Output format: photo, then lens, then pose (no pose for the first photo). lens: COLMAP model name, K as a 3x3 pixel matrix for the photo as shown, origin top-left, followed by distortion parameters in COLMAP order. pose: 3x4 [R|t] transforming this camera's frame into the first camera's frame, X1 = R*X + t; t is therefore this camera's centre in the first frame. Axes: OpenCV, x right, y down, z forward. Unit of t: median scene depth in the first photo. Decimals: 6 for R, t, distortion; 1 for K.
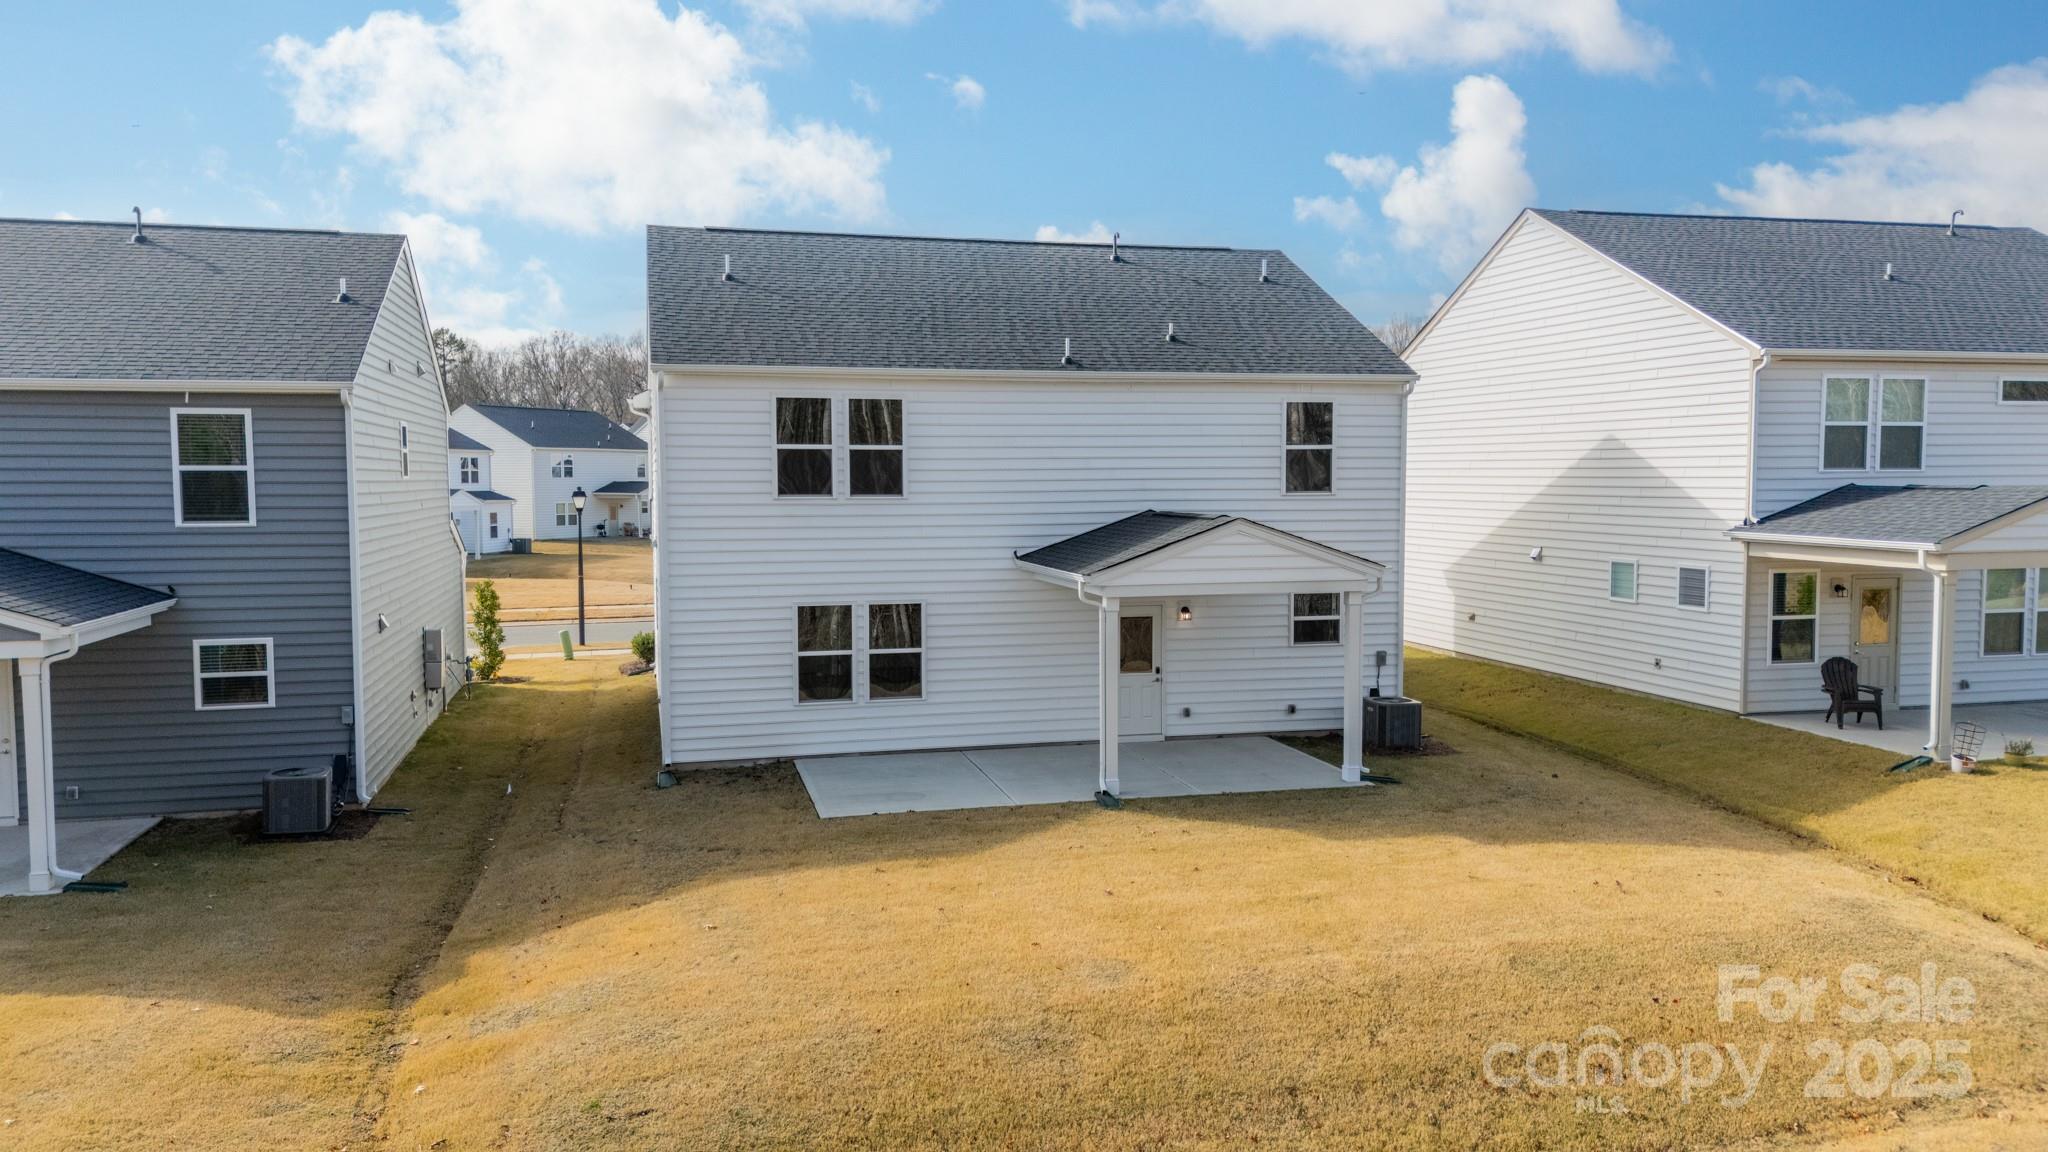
lens RADIAL K [[1499.9, 0, 1042.3], [0, 1499.9, 575.4], [0, 0, 1]] dist [0.068423, -0.061864]
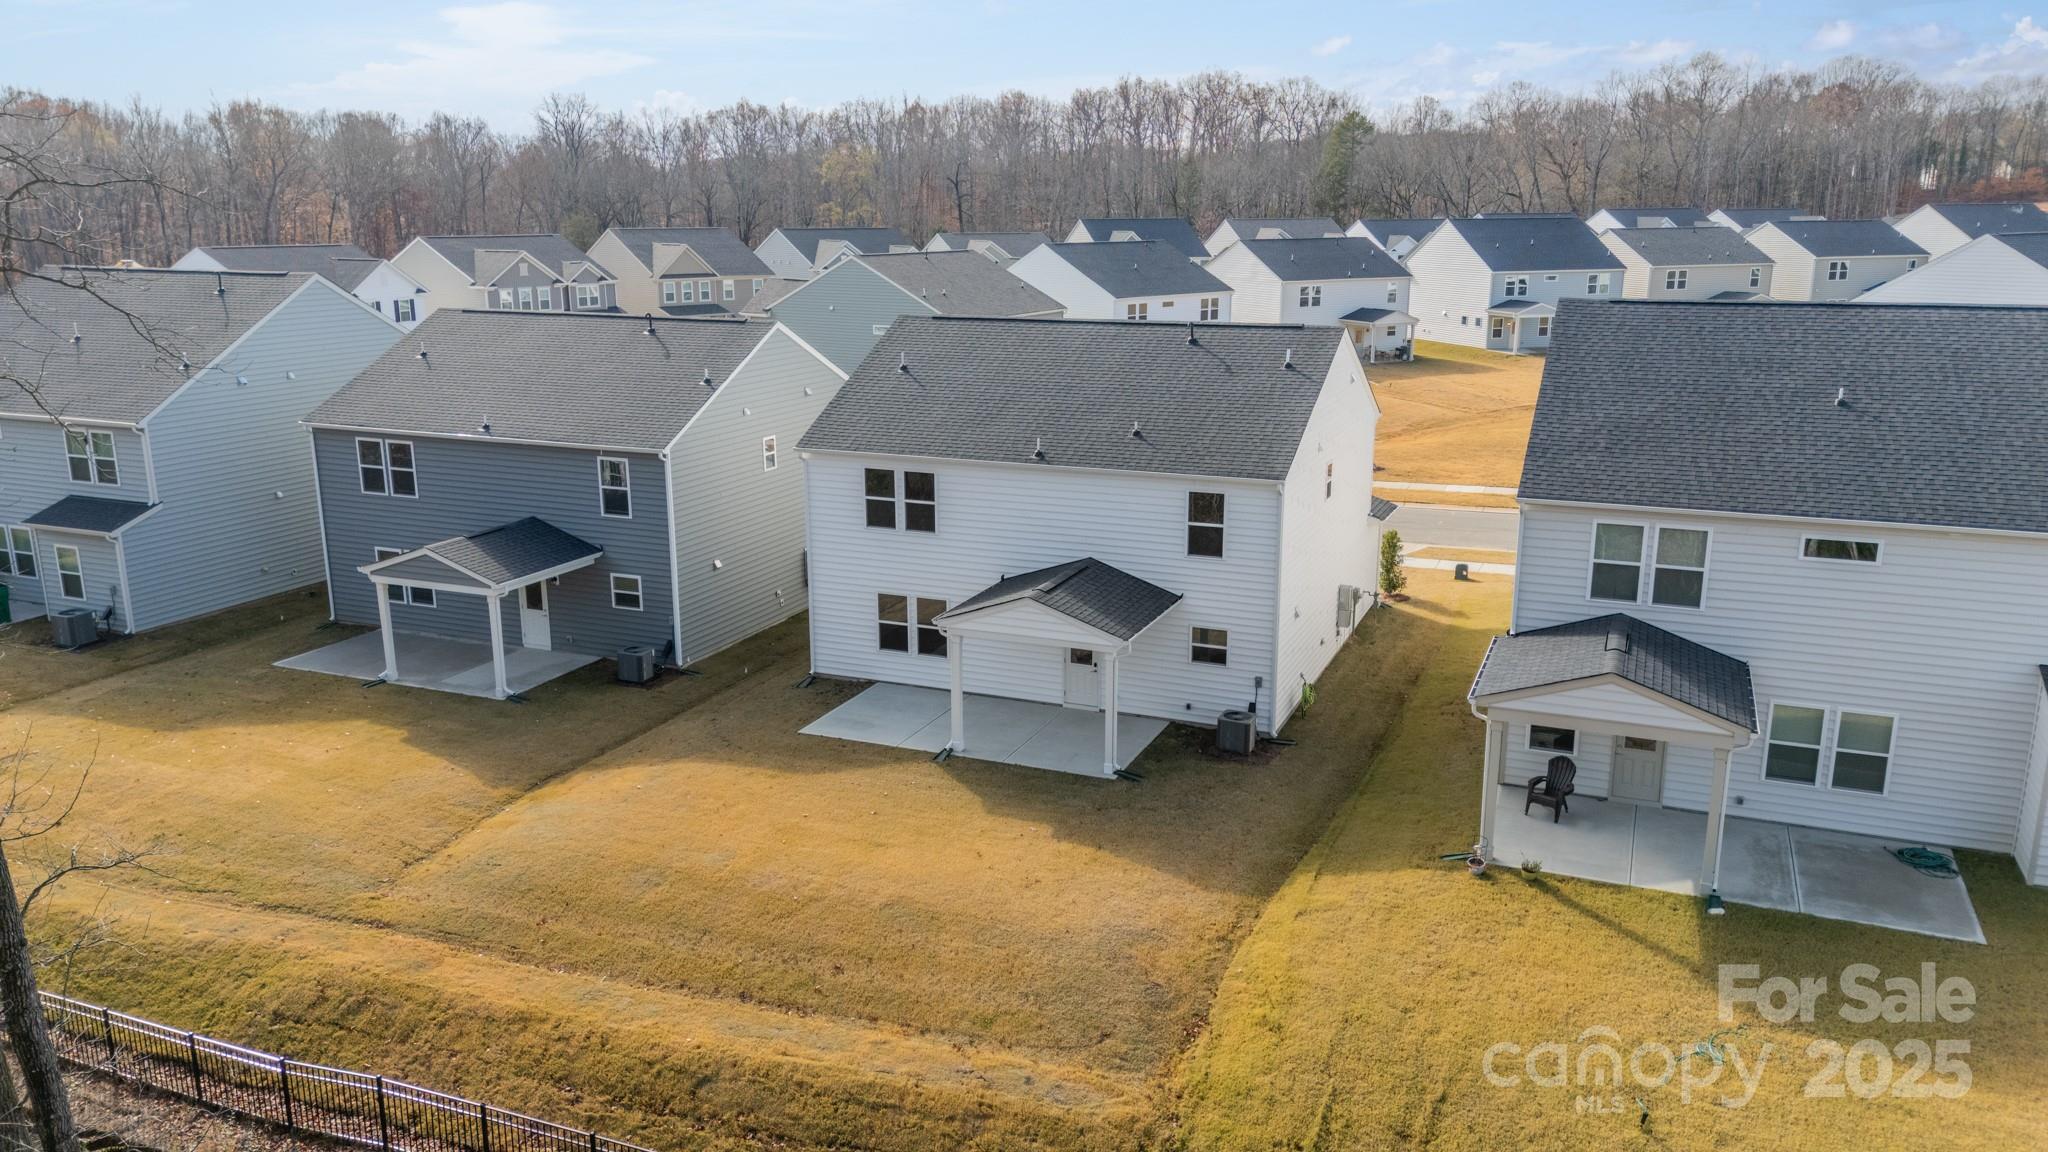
lens RADIAL K [[1499.9, 0, 1042.3], [0, 1499.9, 575.4], [0, 0, 1]] dist [0.068423, -0.061864]
pose [[0.797501, 0.148126, -0.584851, 0.926510], [-0.042893, 0.980859, 0.189935, -0.314158], [0.601791, -0.126388, 0.788590, -0.183322]]
